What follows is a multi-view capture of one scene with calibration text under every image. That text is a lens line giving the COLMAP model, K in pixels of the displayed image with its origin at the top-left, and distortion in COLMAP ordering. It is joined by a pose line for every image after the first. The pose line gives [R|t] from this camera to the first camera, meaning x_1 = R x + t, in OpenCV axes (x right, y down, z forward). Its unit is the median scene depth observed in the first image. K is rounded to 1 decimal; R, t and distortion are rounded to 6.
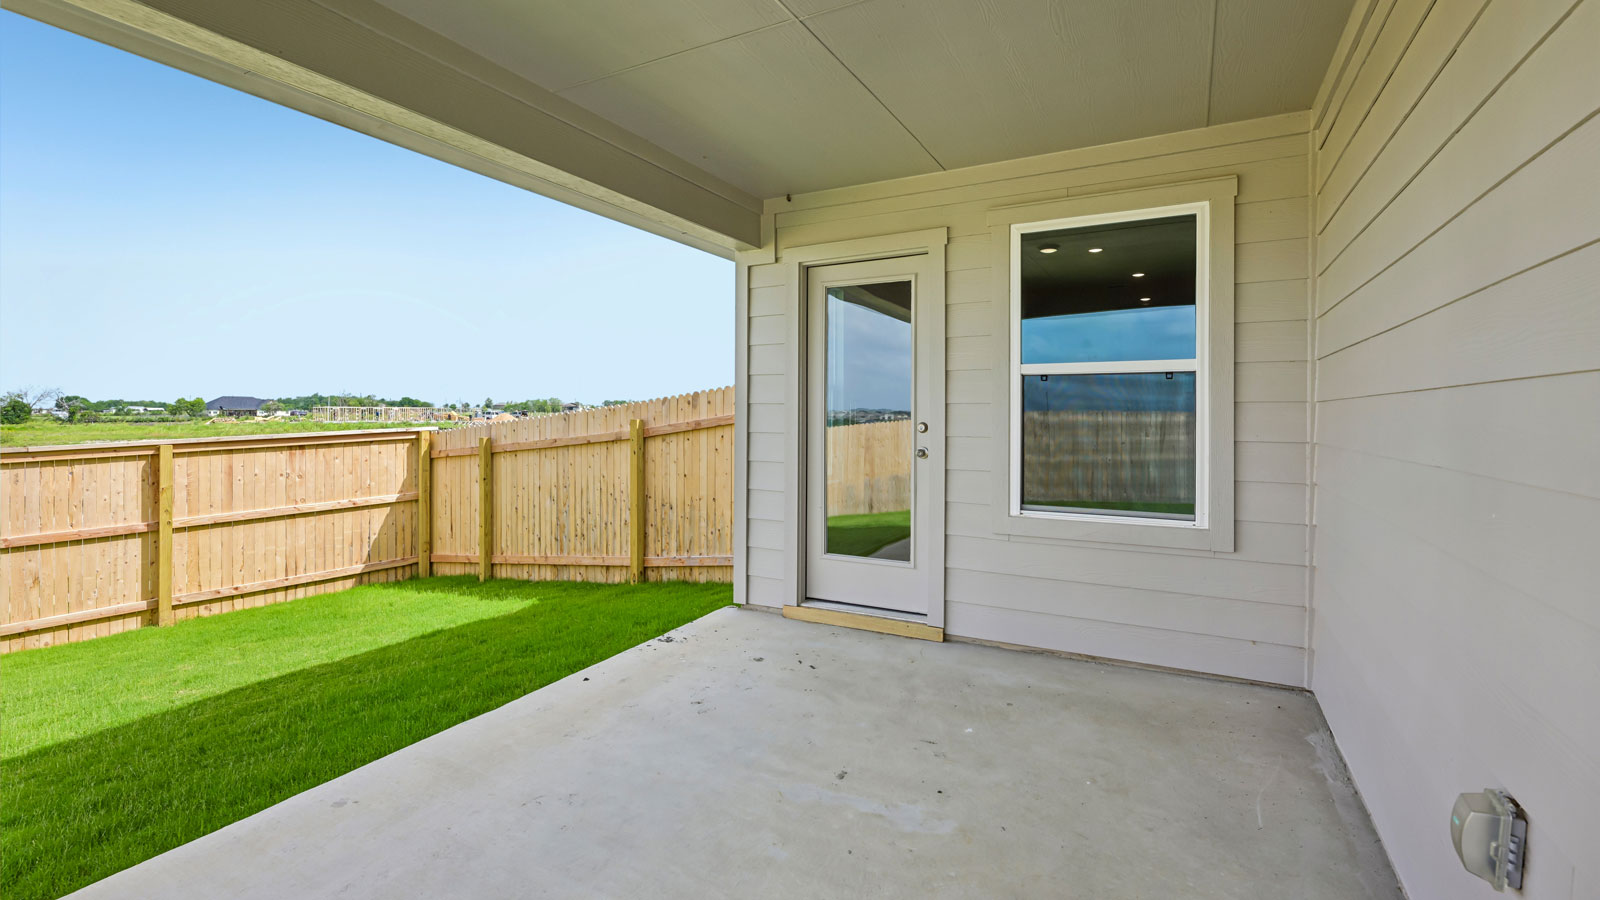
lens RADIAL K [[668.1, 0, 800.0], [0, 668.1, 450.0], [0, 0, 1]] dist [0.000390, 0.000113]
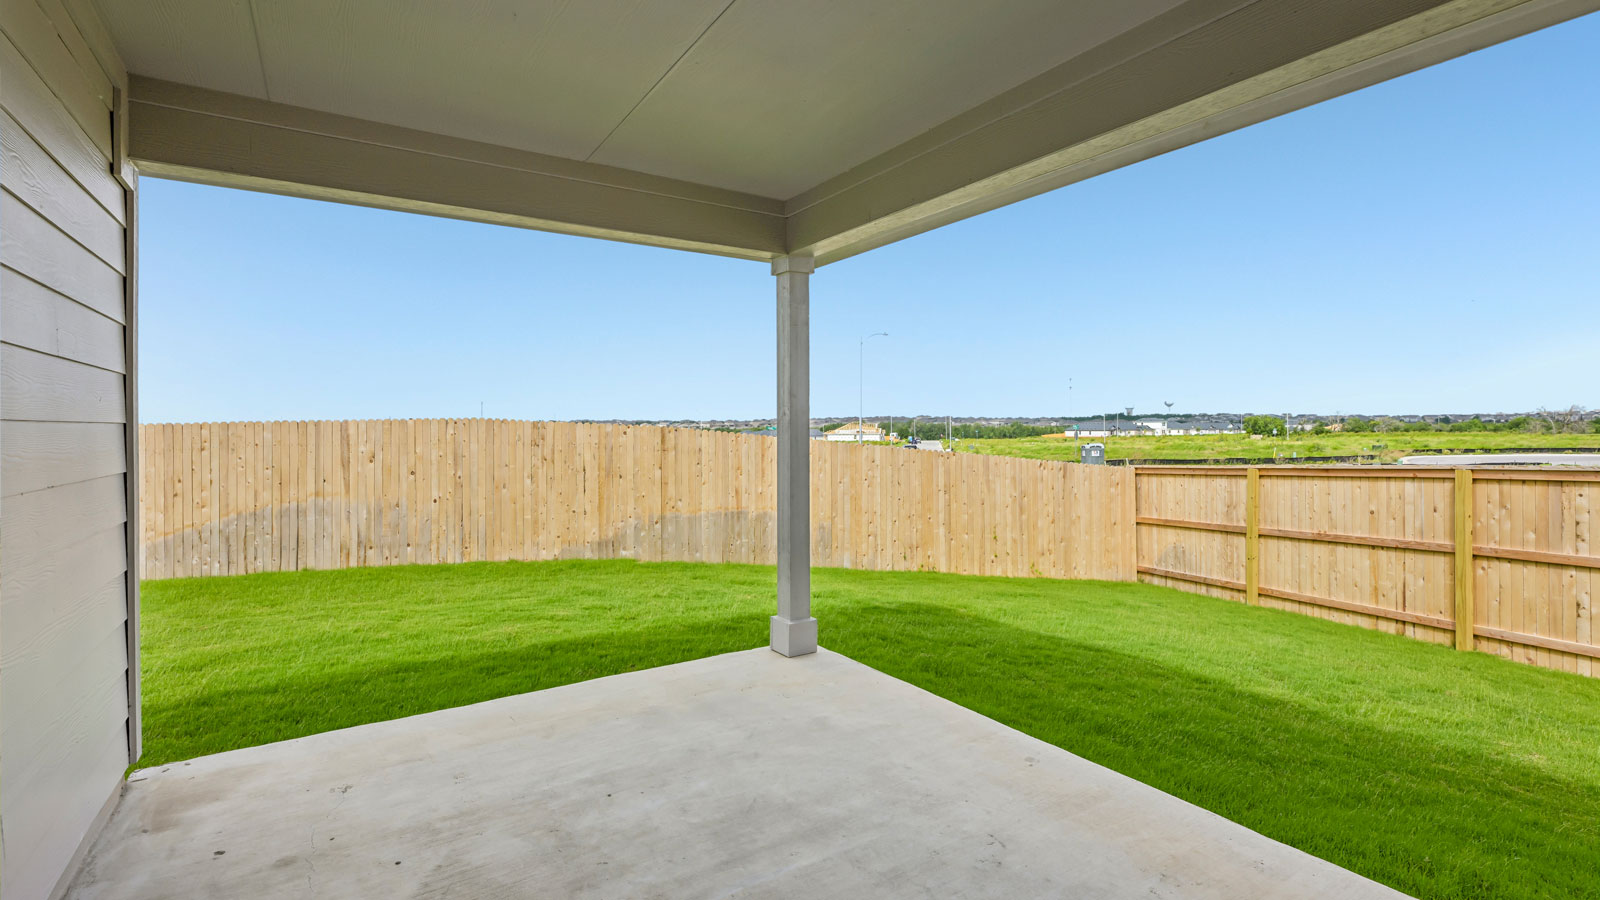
lens RADIAL K [[668.1, 0, 800.0], [0, 668.1, 450.0], [0, 0, 1]] dist [0.000390, 0.000113]
pose [[-0.464119, 0.022119, -0.885497, 0.318390], [-0.031811, 0.998627, 0.041618, -0.045018], [0.885201, 0.047484, -0.462778, 0.620798]]
